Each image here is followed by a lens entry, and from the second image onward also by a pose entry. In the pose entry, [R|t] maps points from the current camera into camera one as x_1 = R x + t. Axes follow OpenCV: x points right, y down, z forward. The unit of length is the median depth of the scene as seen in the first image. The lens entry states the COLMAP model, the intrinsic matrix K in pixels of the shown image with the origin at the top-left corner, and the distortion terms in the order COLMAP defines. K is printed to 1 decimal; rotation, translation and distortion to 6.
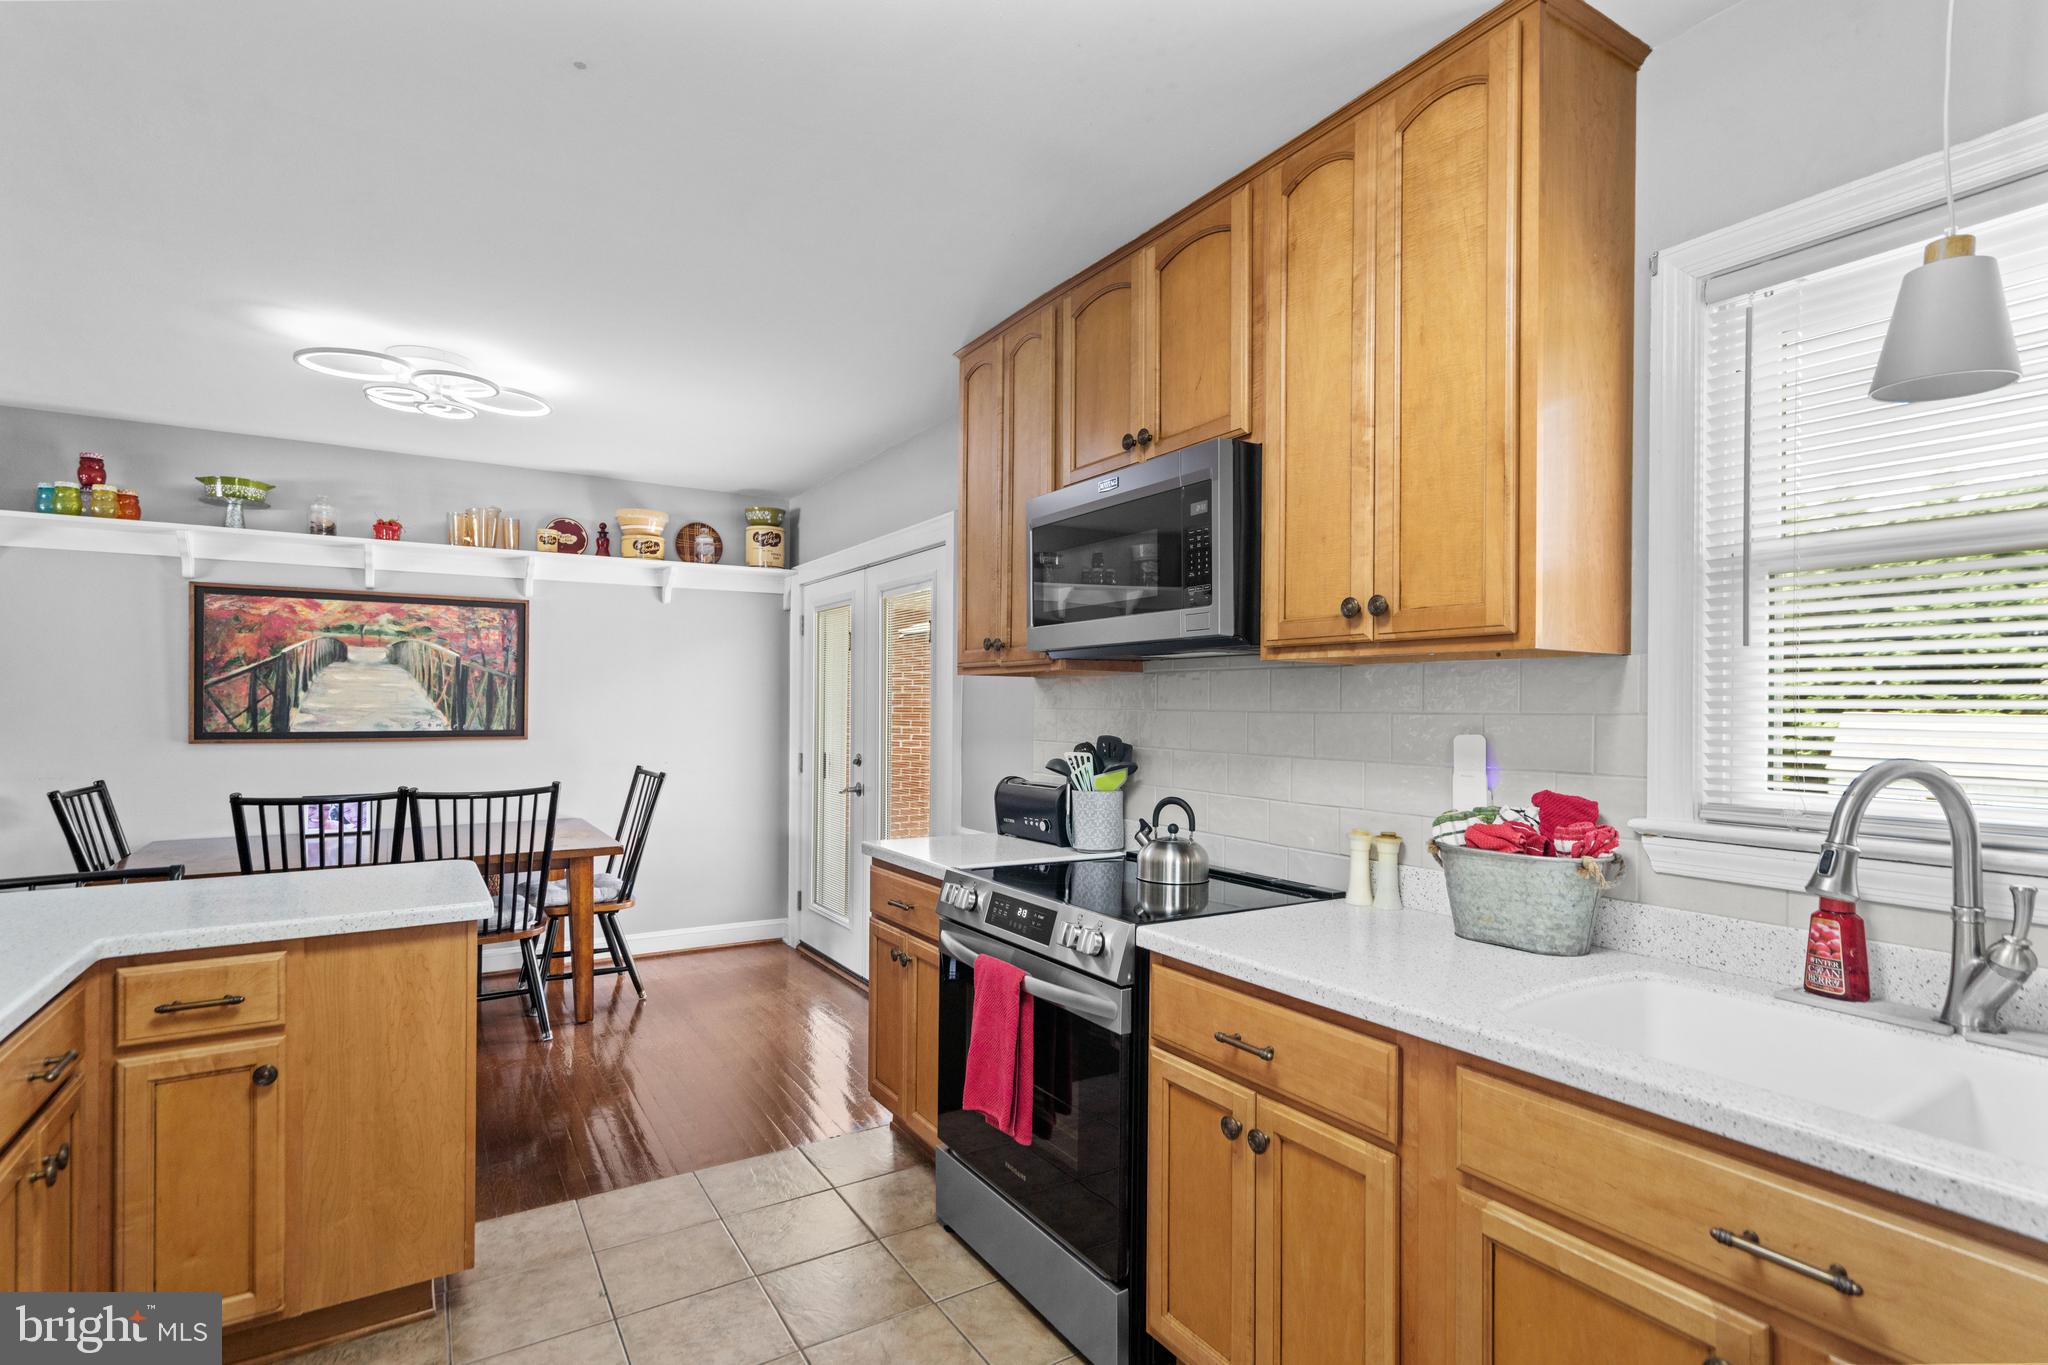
lens RADIAL K [[998.0, 0, 1021.7], [0, 998.0, 700.7], [0, 0, 1]] dist [0.003826, 0.002241]
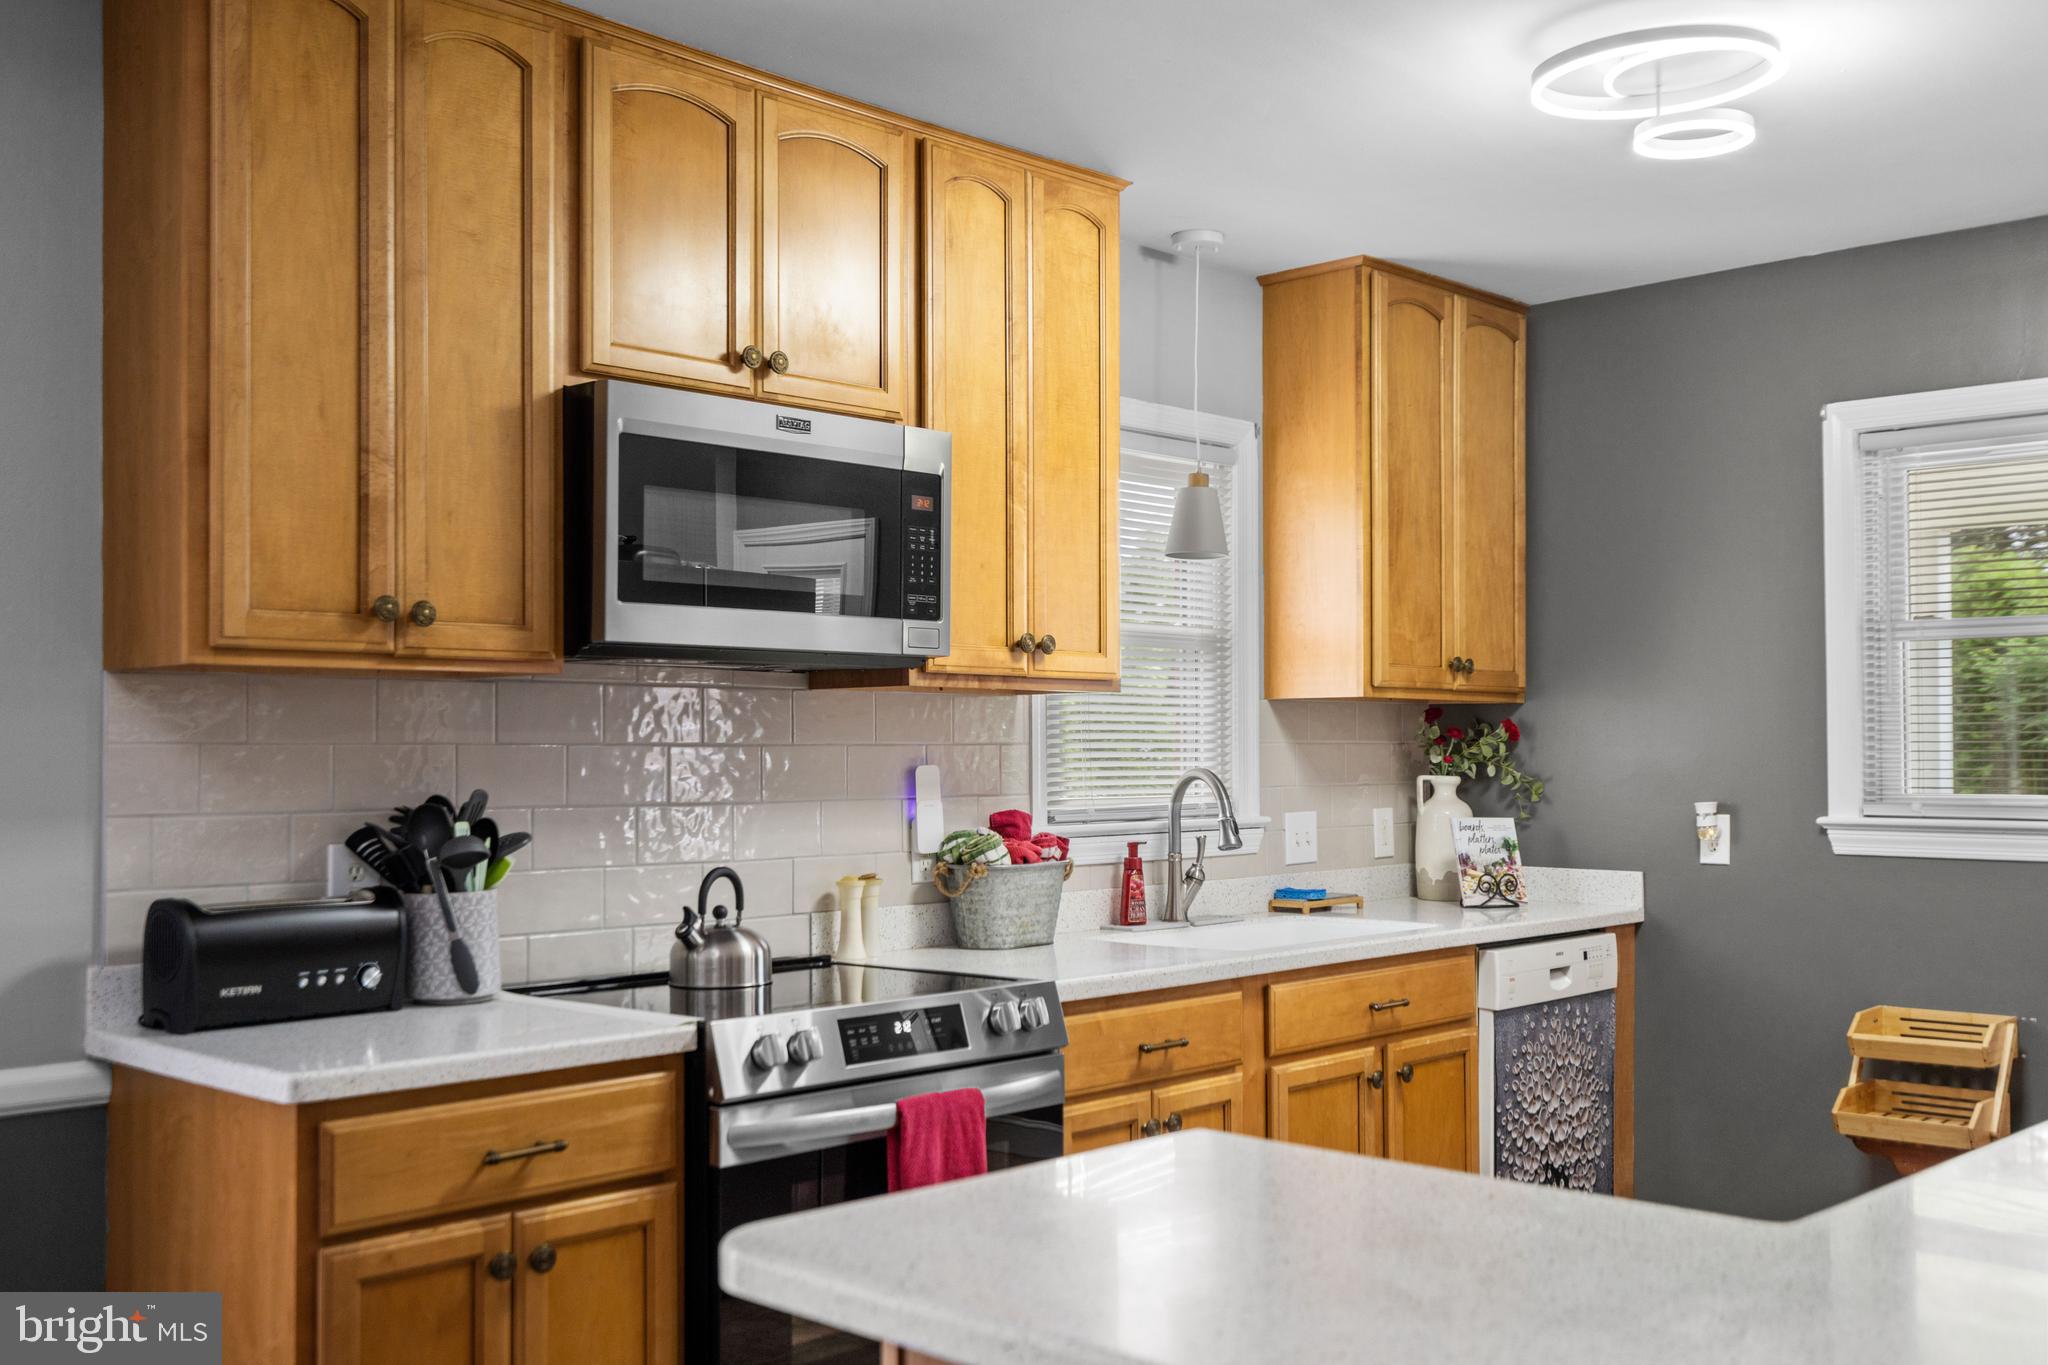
lens RADIAL K [[2023.5, 0, 1020.6], [0, 2023.5, 690.8], [0, 0, 1]] dist [0.005030, 0.000000]
pose [[-0.256445, 0.026499, 0.966196, -1.474785], [-0.002753, 0.999600, -0.028146, 0.013598], [-0.966555, -0.009878, -0.256269, 1.338427]]
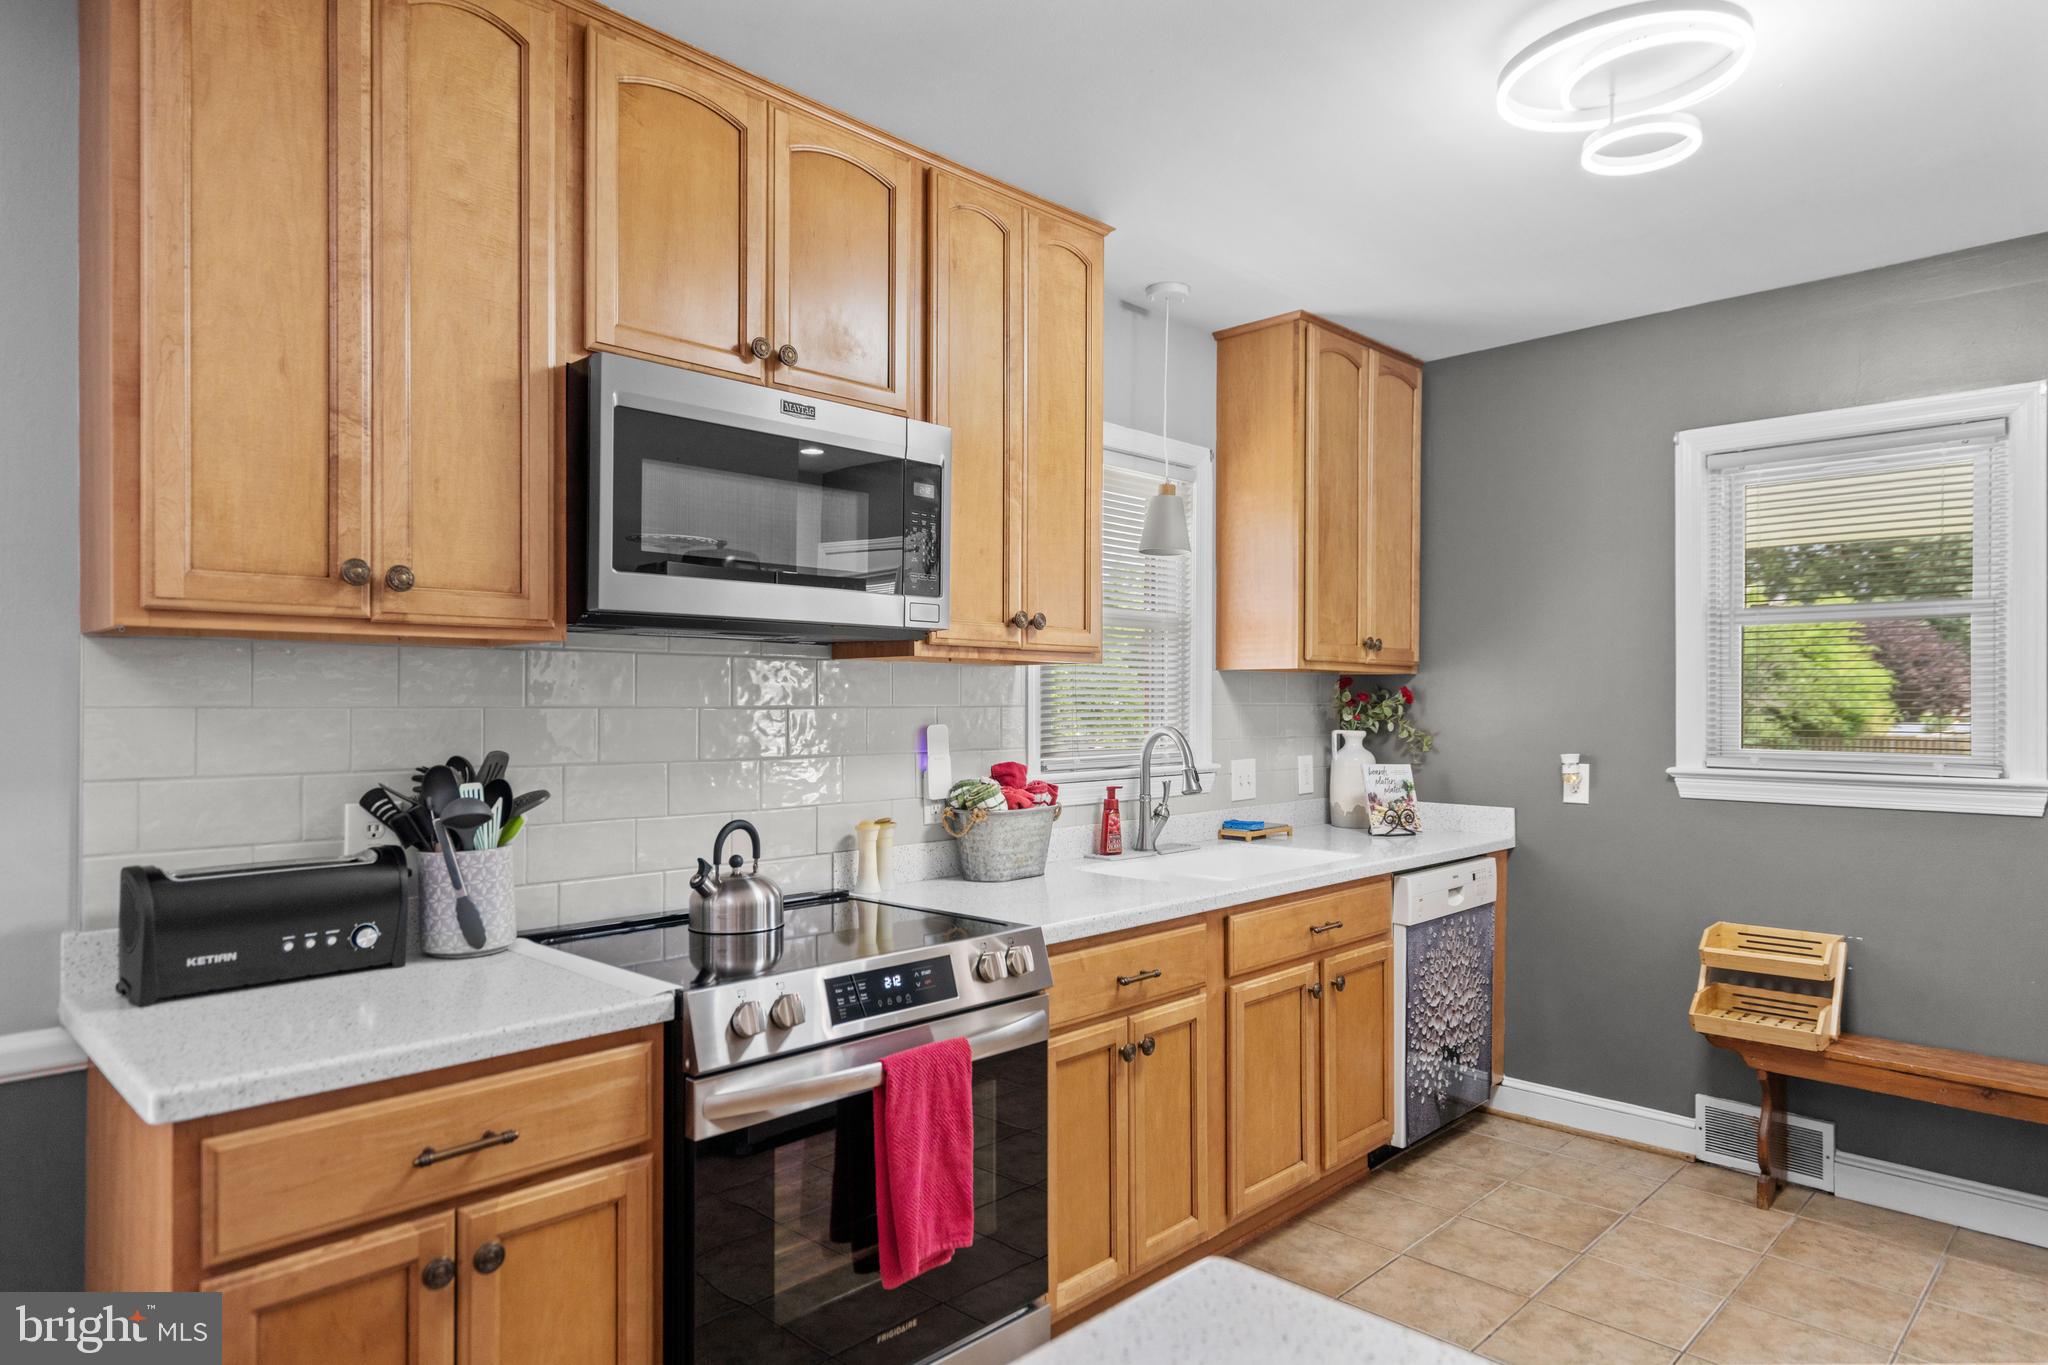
lens RADIAL K [[1220.3, 0, 1024.6], [0, 1220.3, 695.7], [0, 0, 1]] dist [0.030129, 0.000604]
pose [[-0.244955, 0.001043, 0.969534, -0.939844], [-0.007748, 0.999965, -0.003033, 0.001516], [-0.969504, -0.008255, -0.244938, 1.170806]]
